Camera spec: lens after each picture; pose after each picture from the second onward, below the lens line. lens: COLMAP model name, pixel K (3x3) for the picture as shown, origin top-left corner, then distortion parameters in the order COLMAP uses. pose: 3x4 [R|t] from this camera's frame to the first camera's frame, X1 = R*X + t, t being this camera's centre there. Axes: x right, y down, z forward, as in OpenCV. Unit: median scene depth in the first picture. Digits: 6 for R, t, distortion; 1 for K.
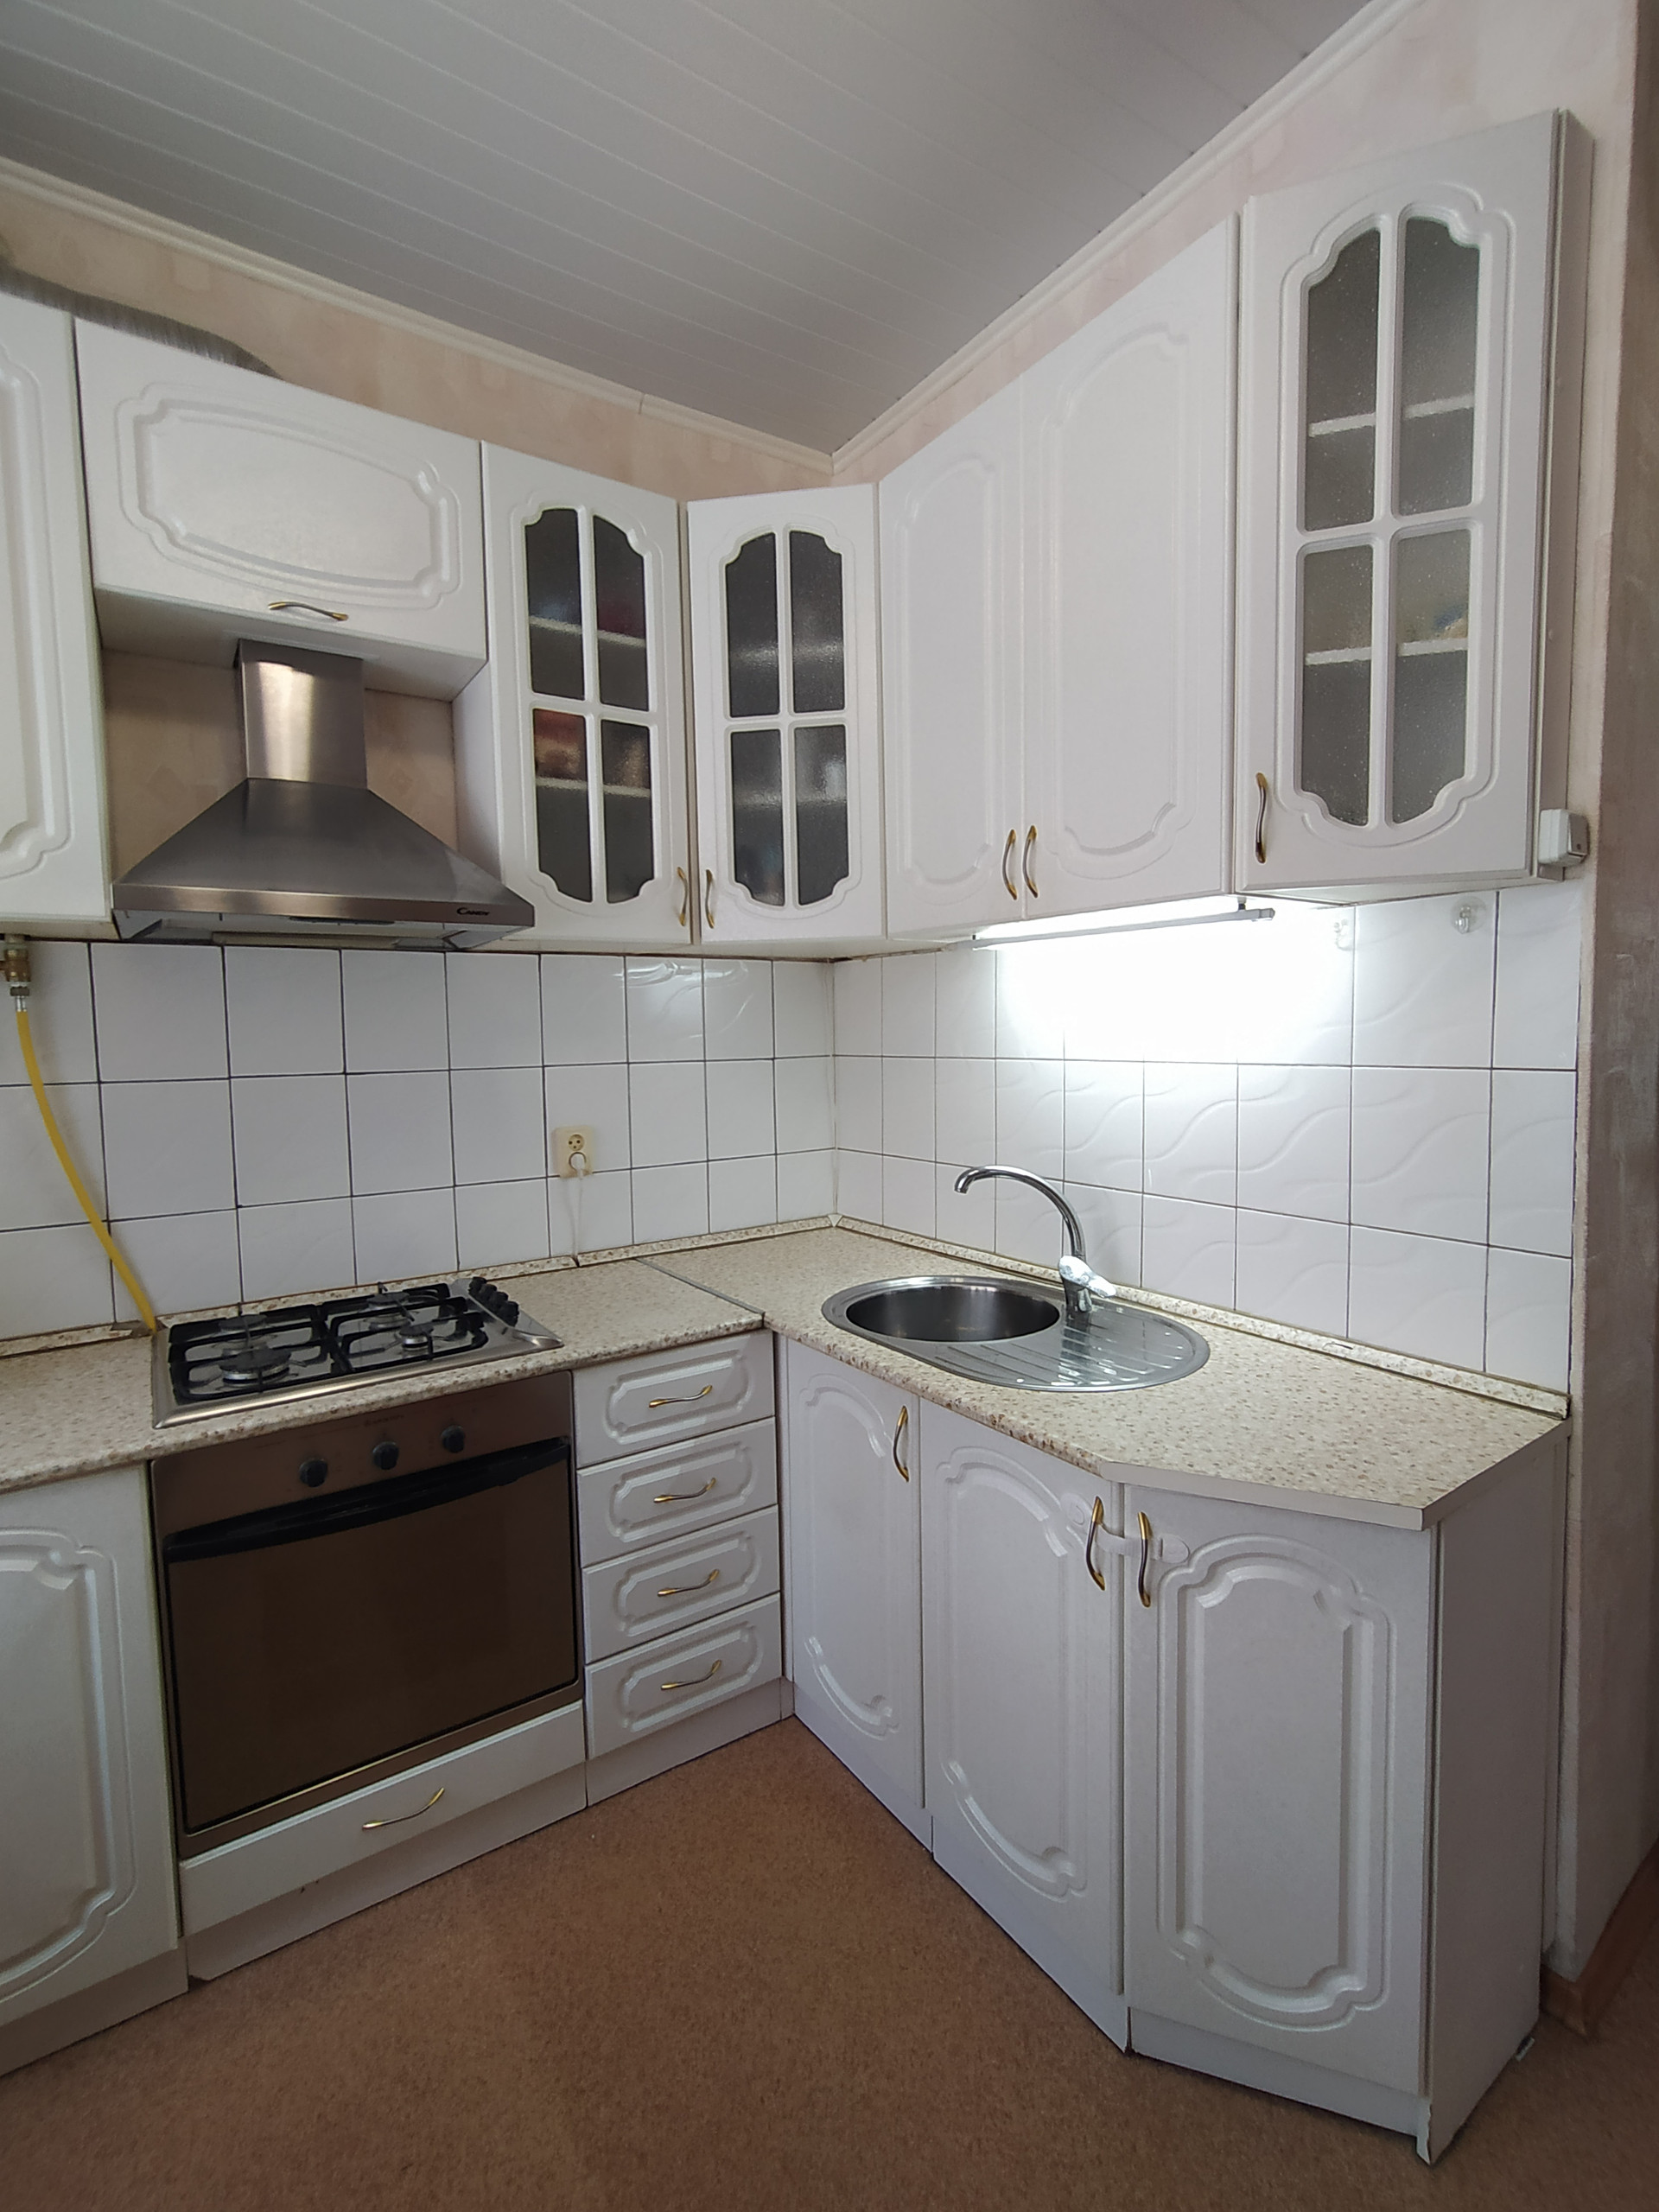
lens RADIAL K [[1007.6, 0, 842.1], [0, 1007.6, 1099.9], [0, 0, 1]] dist [-0.008028, 0.005475]
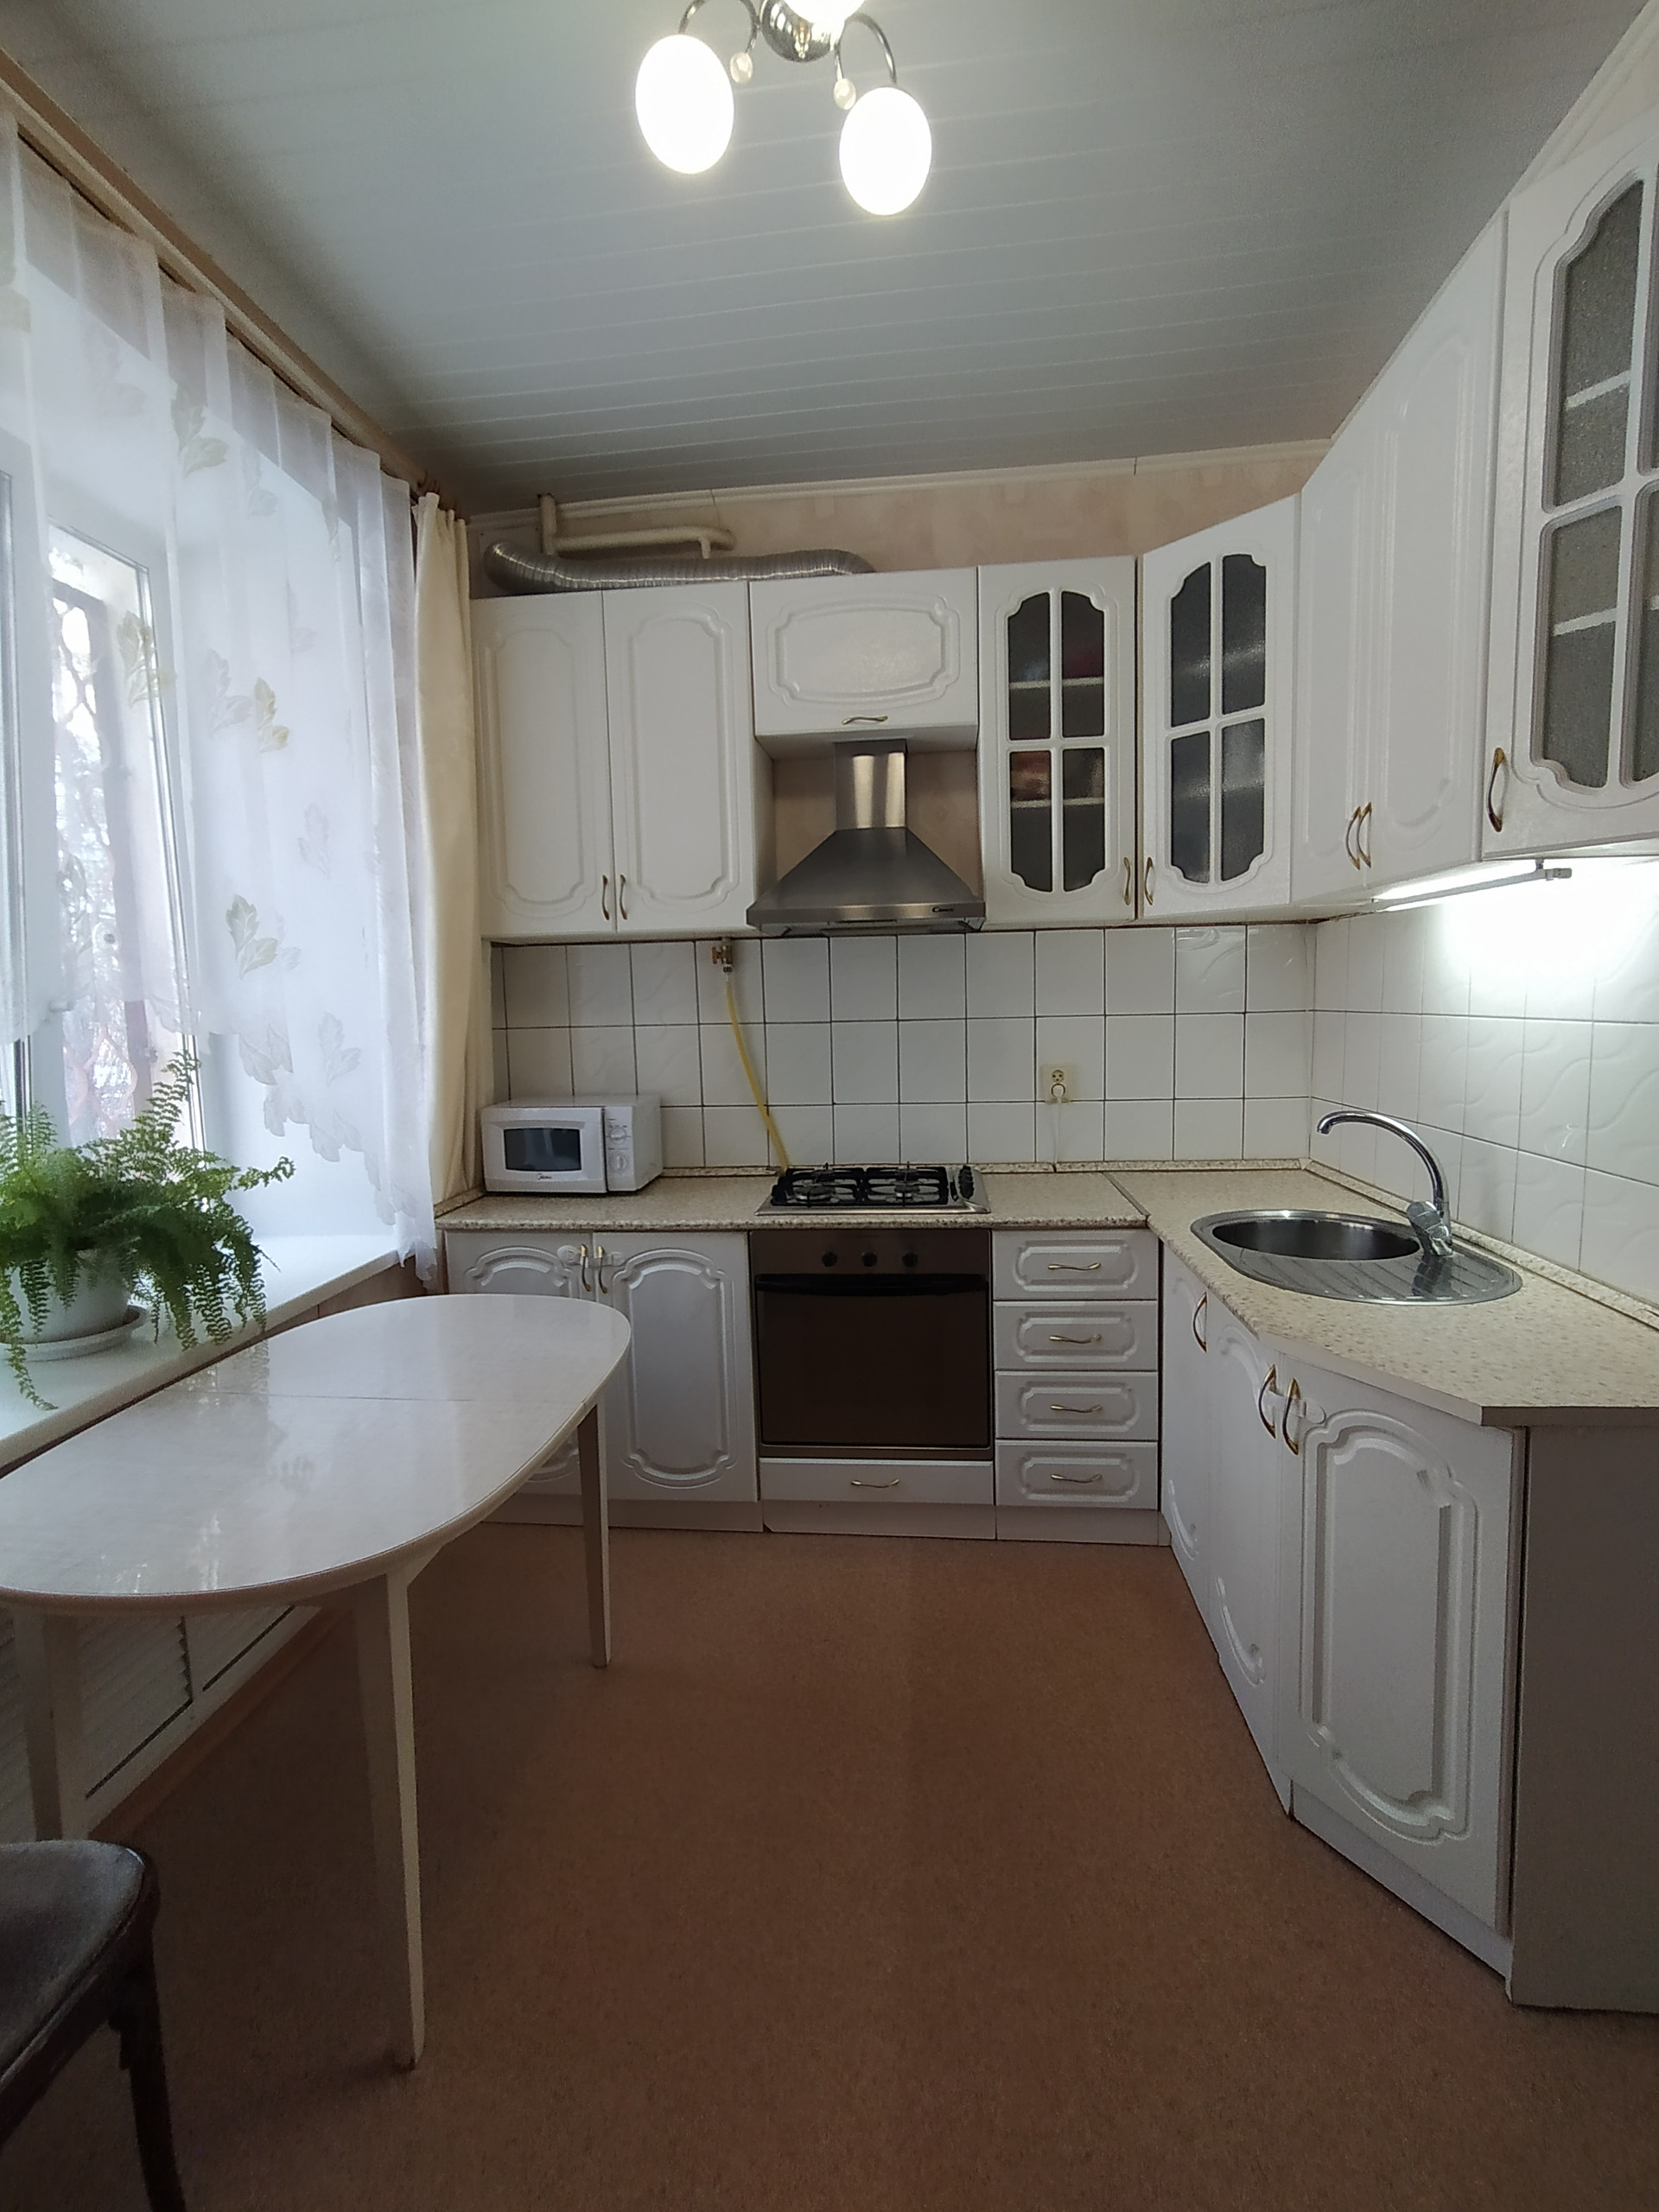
lens RADIAL K [[1007.6, 0, 840.3], [0, 1007.6, 1103.1], [0, 0, 1]] dist [-0.008028, 0.005475]
pose [[0.765345, 0.065954, -0.640233, 0.451532], [-0.034384, 0.997505, 0.061655, 0.008483], [0.642702, -0.025173, 0.765703, -0.216526]]
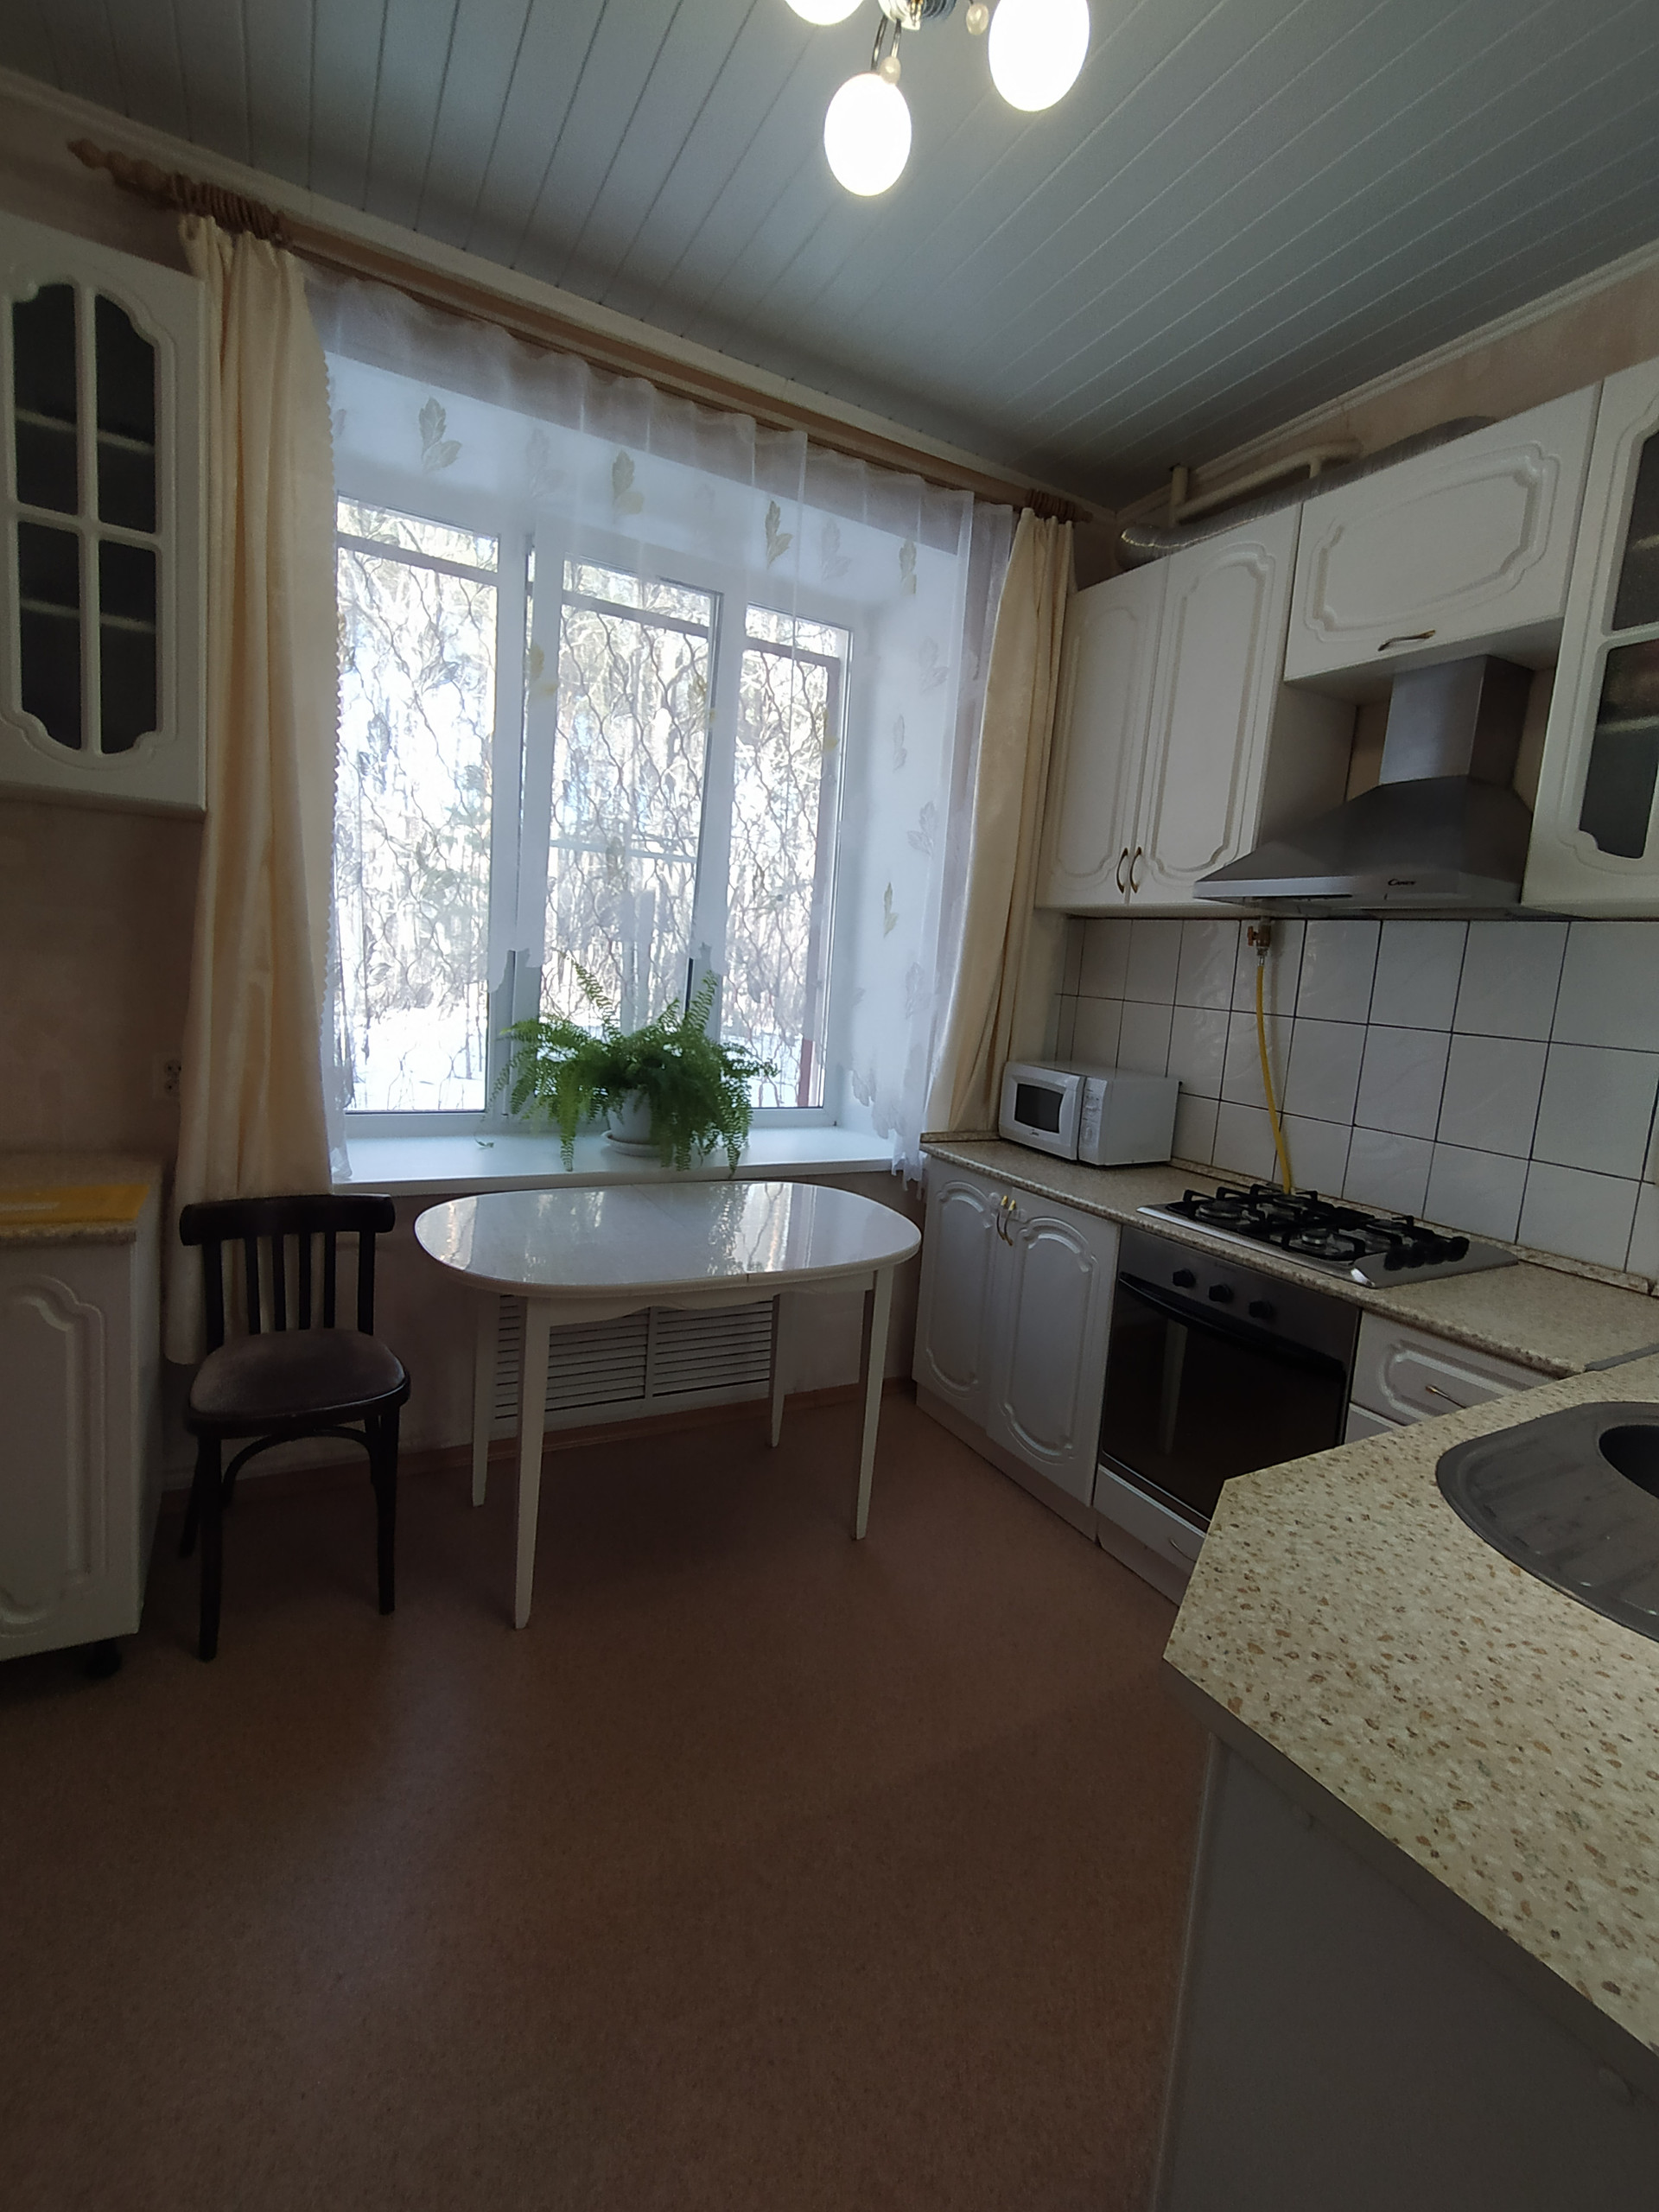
lens RADIAL K [[1007.6, 0, 843.2], [0, 1007.6, 1103.2], [0, 0, 1]] dist [-0.008028, 0.005475]
pose [[-0.086933, 0.151063, -0.984694, 0.770555], [-0.142305, 0.976417, 0.162356, -0.039376], [0.985998, 0.154241, -0.063386, 0.470909]]
